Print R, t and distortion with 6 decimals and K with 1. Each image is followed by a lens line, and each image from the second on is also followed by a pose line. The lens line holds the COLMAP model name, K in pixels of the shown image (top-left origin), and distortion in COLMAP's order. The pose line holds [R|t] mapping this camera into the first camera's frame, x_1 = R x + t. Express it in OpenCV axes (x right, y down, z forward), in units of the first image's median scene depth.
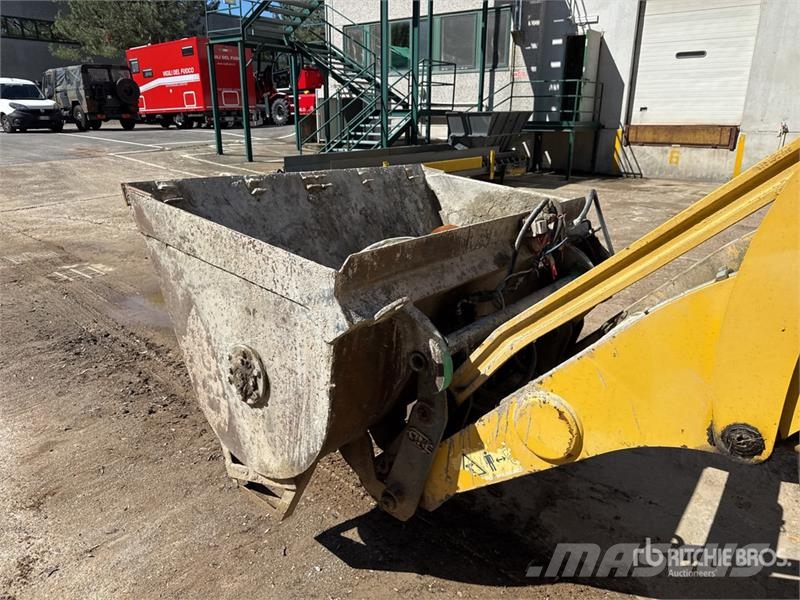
lens RADIAL K [[572.9, 0, 392.7], [0, 572.9, 298.9], [0, 0, 1]] dist [0.027125, -0.036816]
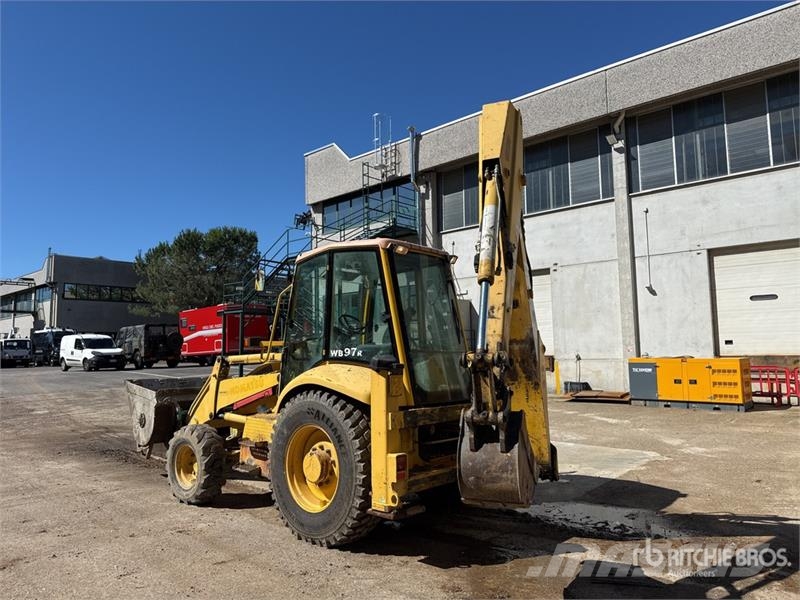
lens RADIAL K [[566.5, 0, 401.0], [0, 566.5, 298.9], [0, 0, 1]] dist [0.039189, -0.050443]
pose [[0.997866, -0.029501, -0.058246, 0.183709], [0.004748, 0.922526, -0.385906, 0.088241], [0.065118, 0.384806, 0.920698, -0.298178]]
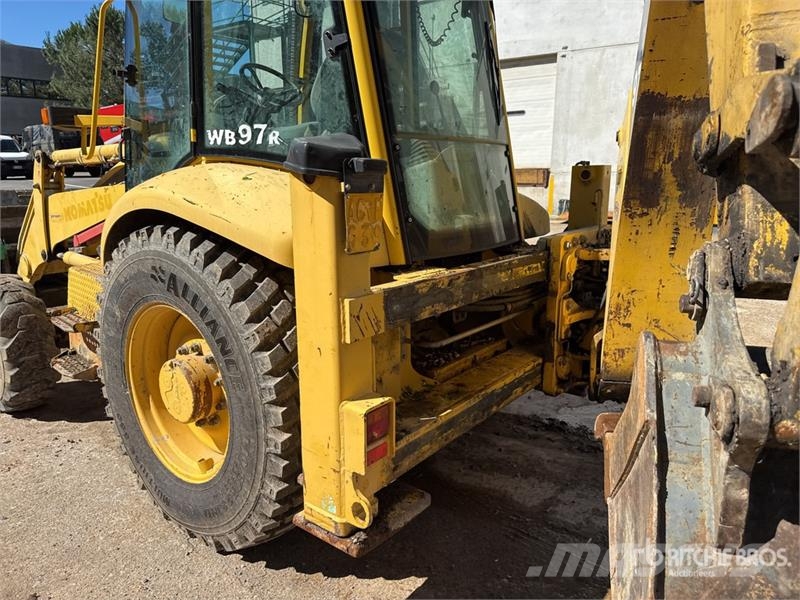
lens RADIAL K [[566.5, 0, 401.0], [0, 566.5, 298.9], [0, 0, 1]] dist [0.039189, -0.050443]
pose [[0.999951, -0.009847, 0.000662, 0.171727], [0.009869, 0.997323, -0.072451, 0.046038], [0.000054, 0.072454, 0.997372, -0.142914]]
